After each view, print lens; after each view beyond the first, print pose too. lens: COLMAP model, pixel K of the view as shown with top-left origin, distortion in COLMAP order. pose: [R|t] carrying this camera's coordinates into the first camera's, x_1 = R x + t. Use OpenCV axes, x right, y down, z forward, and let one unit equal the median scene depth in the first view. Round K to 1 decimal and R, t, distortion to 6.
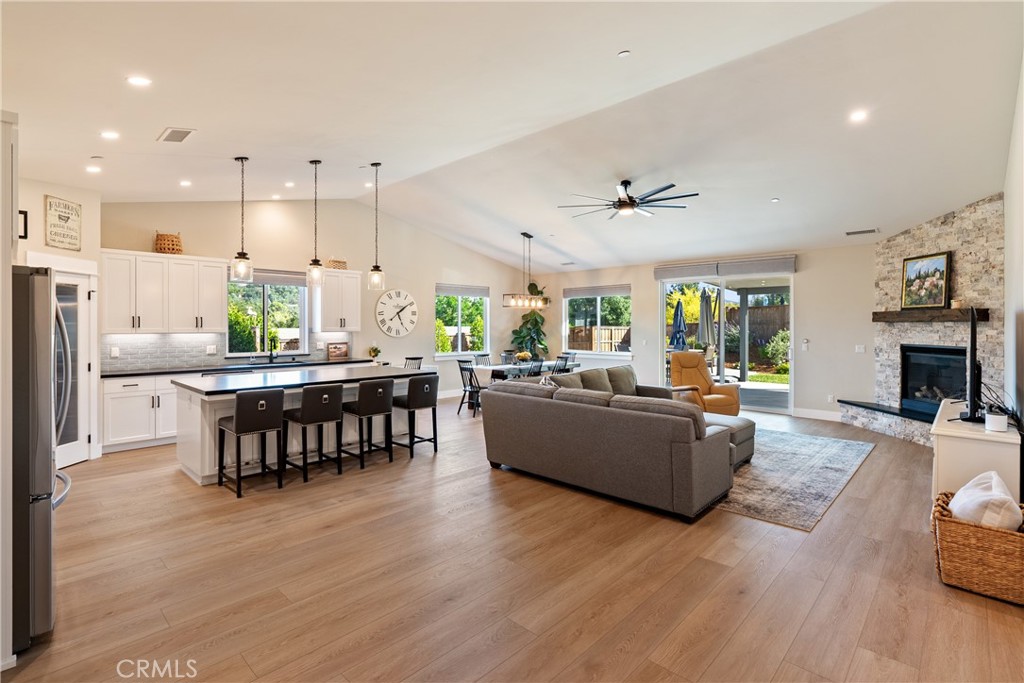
lens RADIAL K [[462.6, 0, 511.6], [0, 462.6, 339.3], [0, 0, 1]] dist [-0.003019, 0.000333]
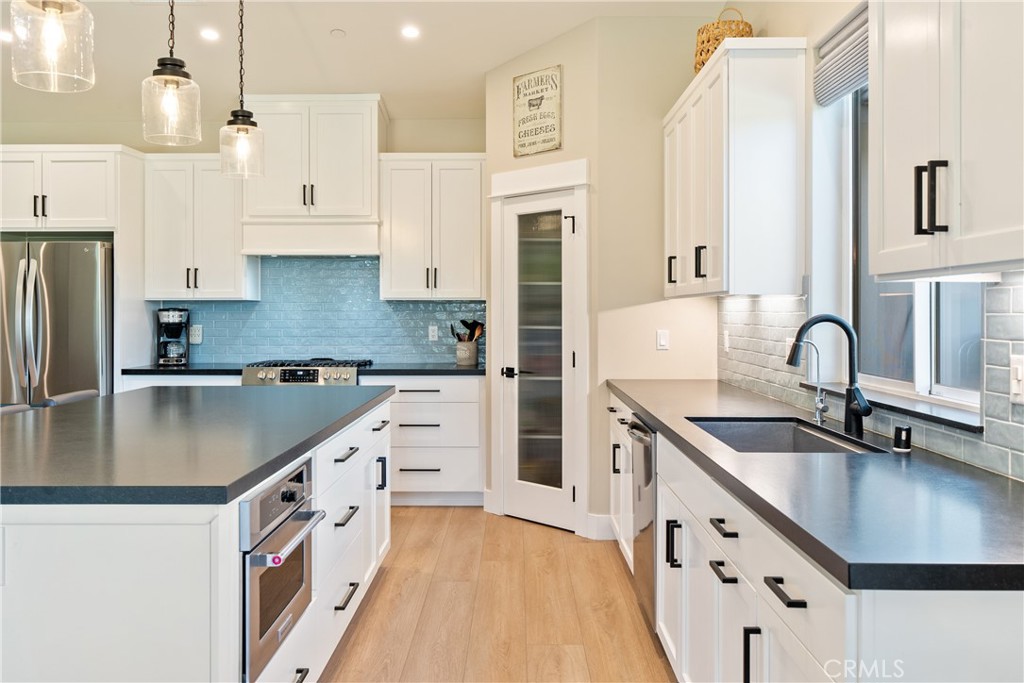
lens RADIAL K [[819.3, 0, 512.5], [0, 819.3, 322.2], [0, 0, 1]] dist [0.001949, 0.002654]
pose [[-0.718725, 0.010434, -0.695216, -0.154267], [-0.018609, 0.999241, 0.034235, -0.010793], [0.695046, 0.037543, -0.717985, 1.270565]]
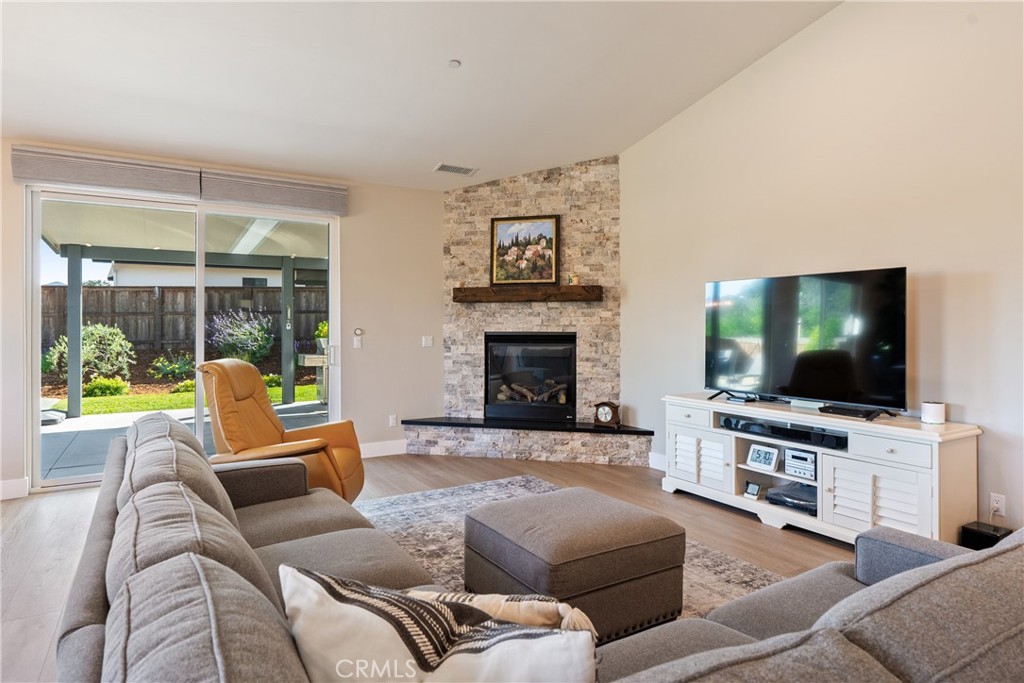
lens RADIAL K [[589.7, 0, 508.8], [0, 589.7, 324.8], [0, 0, 1]] dist [0.000060, -0.000128]
pose [[0.262227, 0.000406, 0.965006, -0.065658], [0.029358, 0.999534, -0.008398, 0.007537], [-0.964560, 0.030533, 0.262093, 0.703904]]
